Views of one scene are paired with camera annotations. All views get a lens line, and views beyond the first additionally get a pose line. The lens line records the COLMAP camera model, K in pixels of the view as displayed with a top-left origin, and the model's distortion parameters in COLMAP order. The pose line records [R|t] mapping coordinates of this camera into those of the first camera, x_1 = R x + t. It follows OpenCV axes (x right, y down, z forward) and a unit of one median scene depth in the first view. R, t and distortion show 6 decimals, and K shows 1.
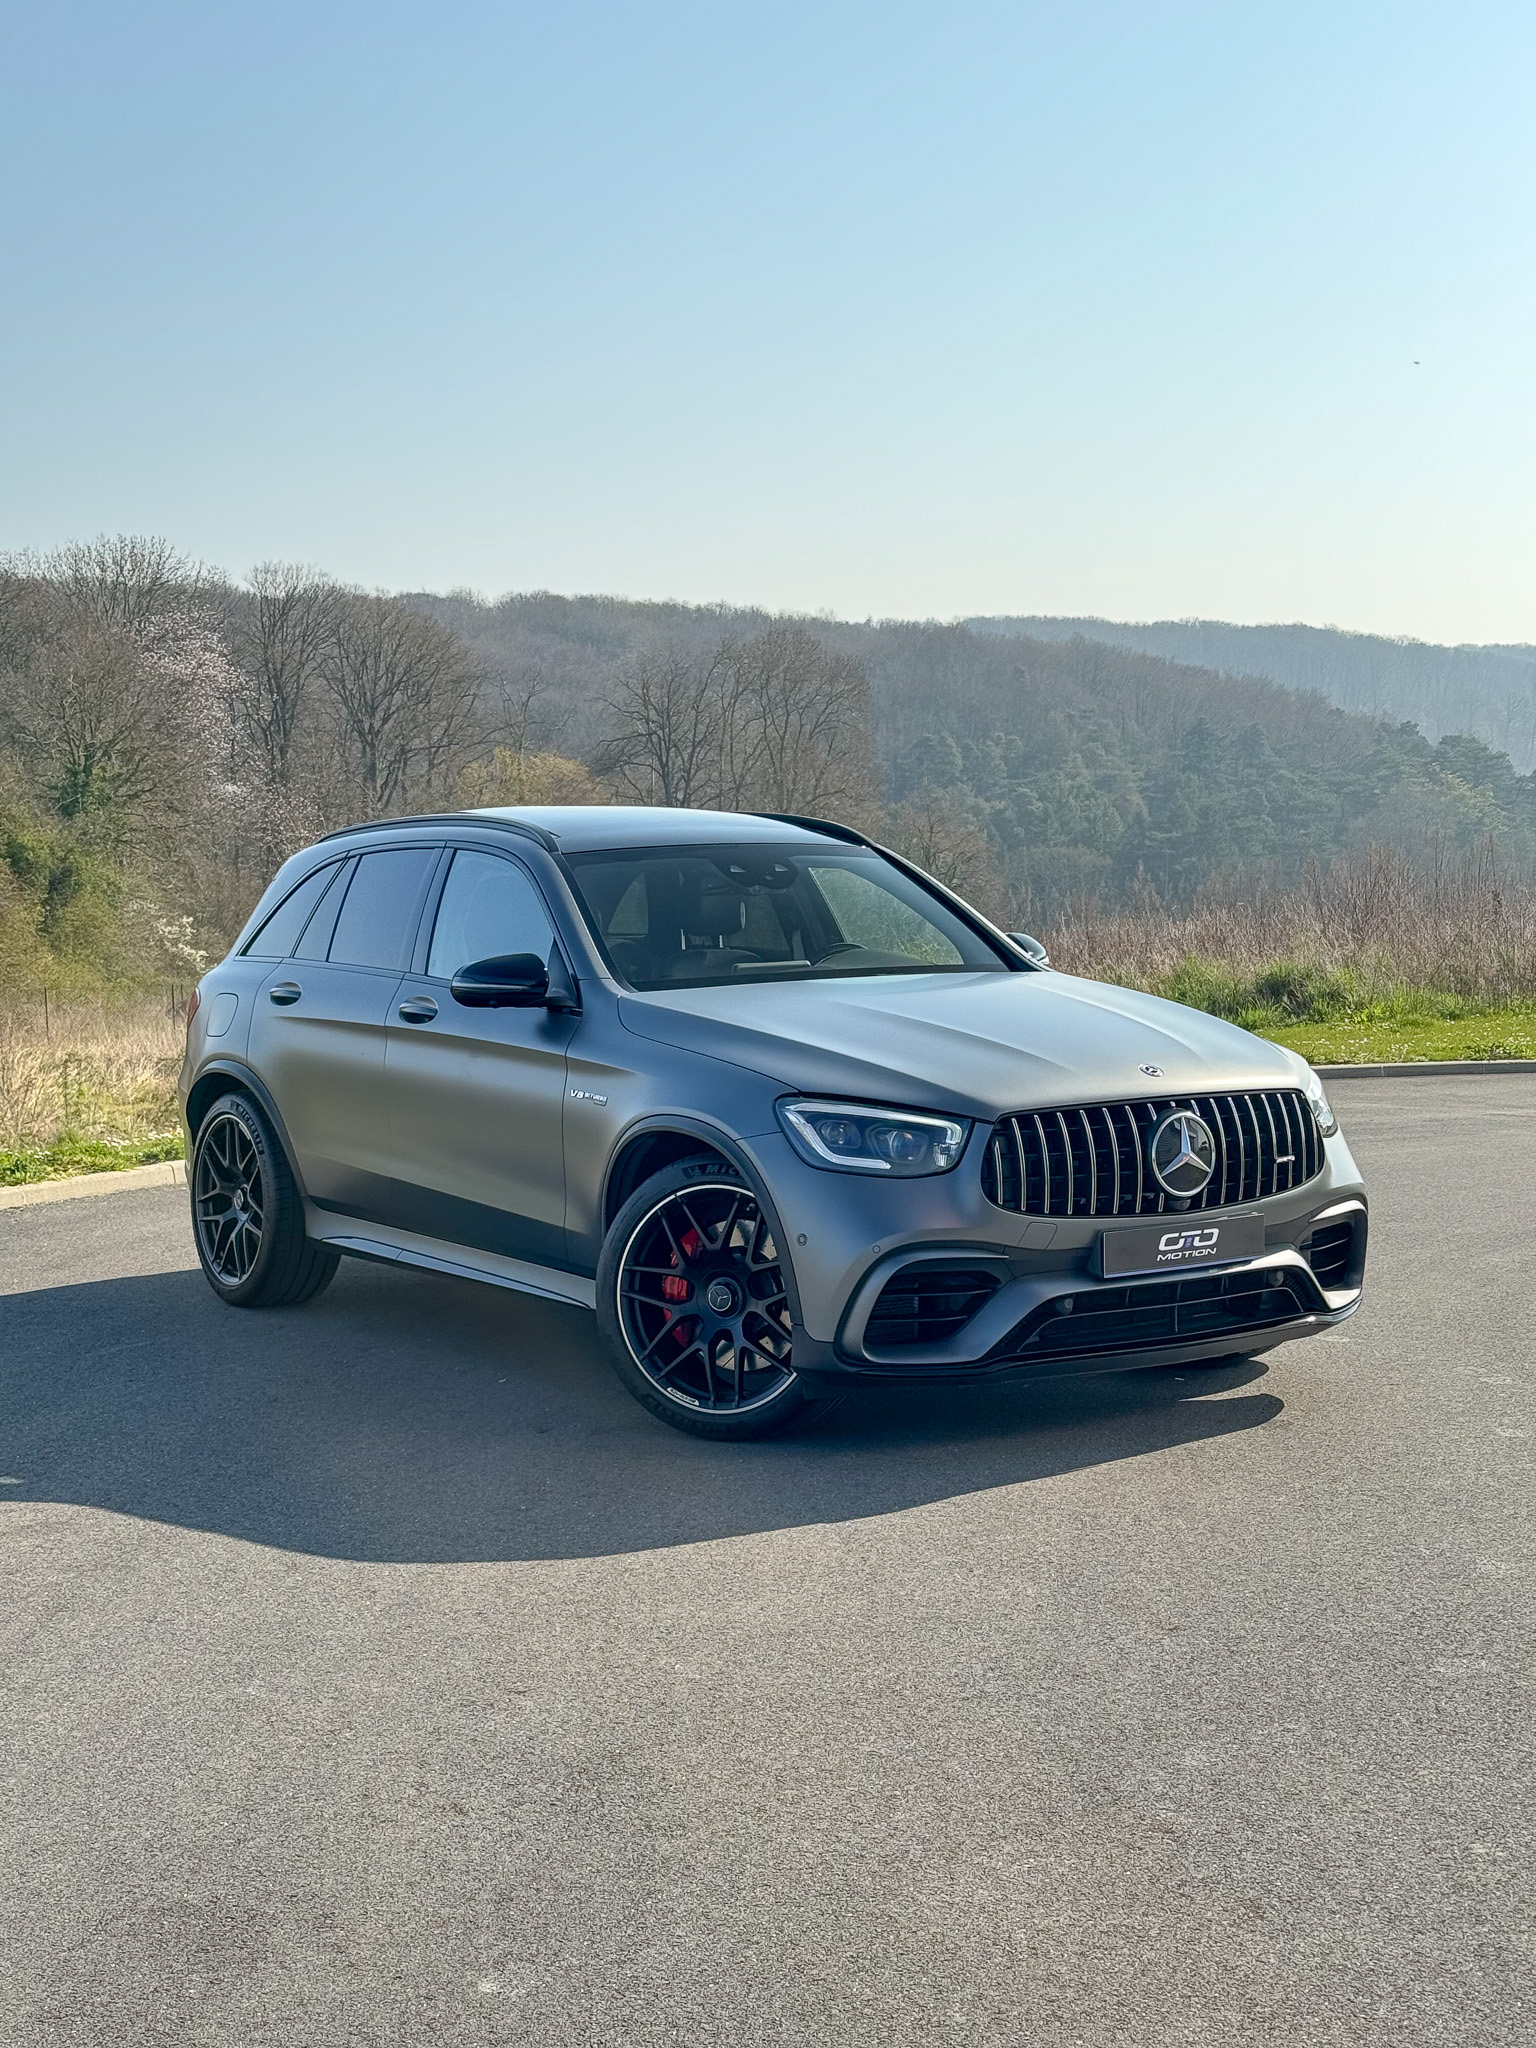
lens RADIAL K [[2960.0, 0, 748.0], [0, 2960.0, 1032.6], [0, 0, 1]] dist [0.114355, 0.024129]
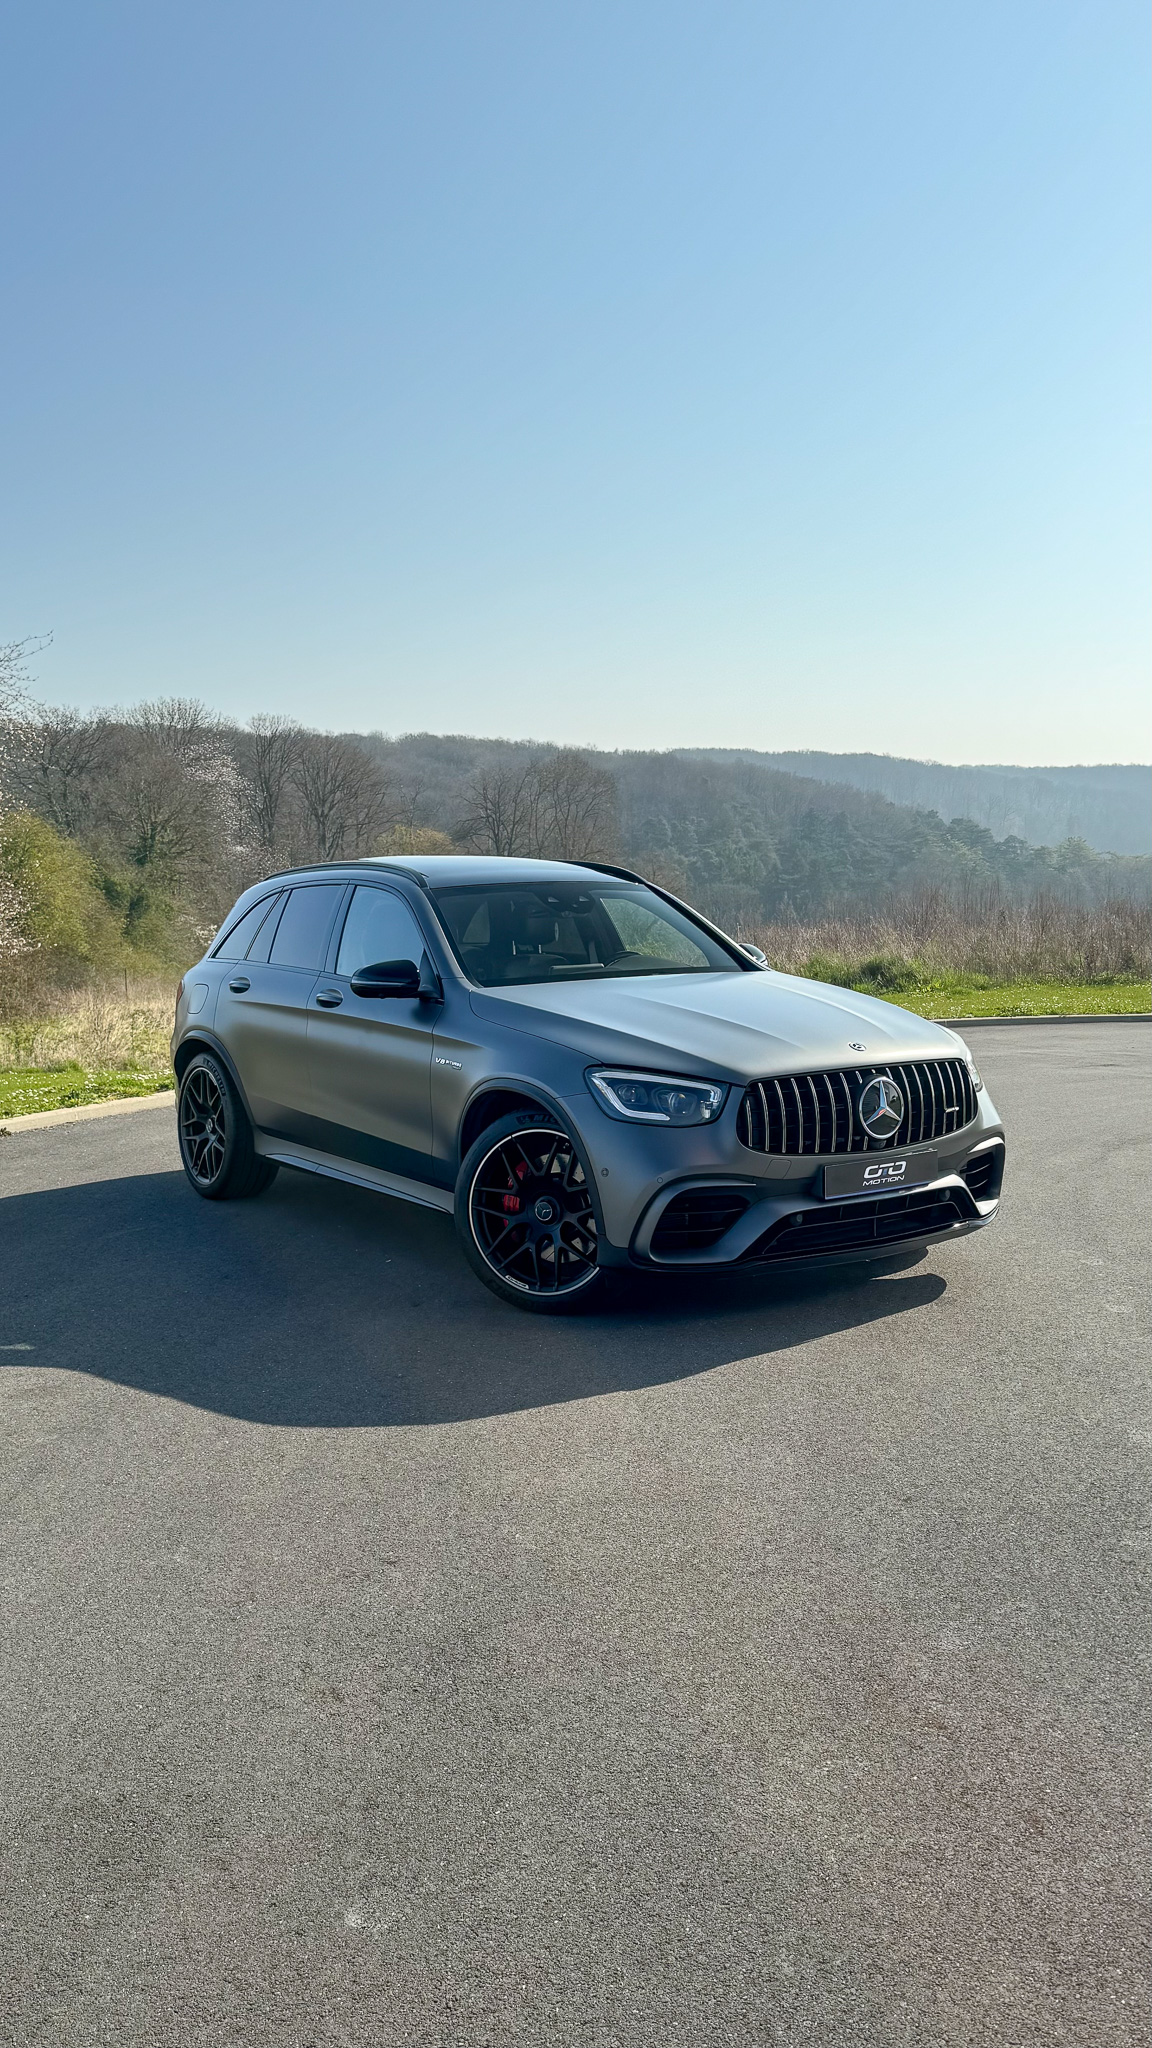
lens RADIAL K [[1717.6, 0, 576.0], [0, 1717.6, 1024.0], [0, 0, 1]] dist [0.158324, -0.338286]
pose [[0.999838, -0.001331, 0.017942, -0.007144], [0.000995, 0.999824, 0.018733, -0.010332], [-0.017964, -0.018712, 0.999664, 0.162142]]
